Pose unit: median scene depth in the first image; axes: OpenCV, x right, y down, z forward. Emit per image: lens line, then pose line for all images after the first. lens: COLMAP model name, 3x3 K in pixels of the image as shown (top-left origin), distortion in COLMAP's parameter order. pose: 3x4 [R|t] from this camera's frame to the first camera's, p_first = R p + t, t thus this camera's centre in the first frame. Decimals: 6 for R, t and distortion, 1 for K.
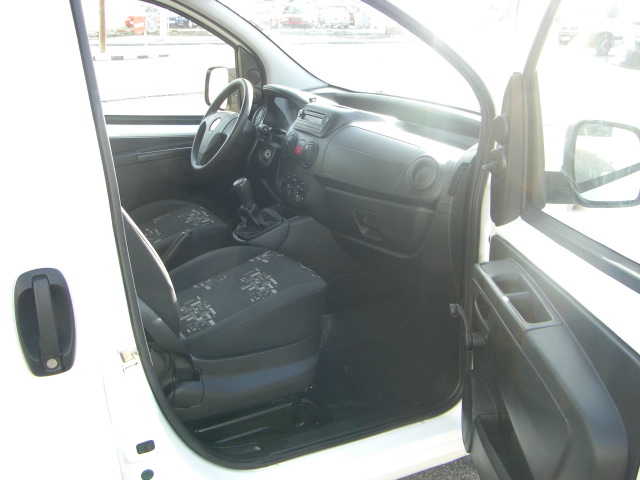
lens RADIAL K [[707.4, 0, 320.0], [0, 707.4, 240.0], [0, 0, 1]] dist [-0.137170, 0.063419]
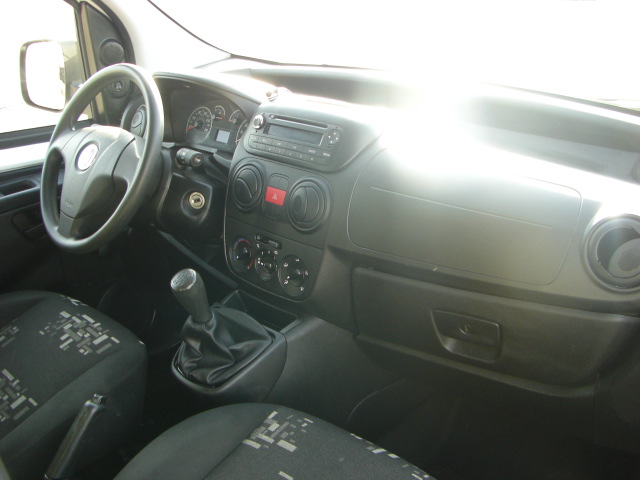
lens RADIAL K [[707.4, 0, 320.0], [0, 707.4, 240.0], [0, 0, 1]] dist [-0.137170, 0.063419]
pose [[0.942611, -0.151811, 0.297386, -0.161678], [0.127216, 0.986770, 0.100500, -0.143734], [-0.308709, -0.056900, 0.949453, 0.481062]]
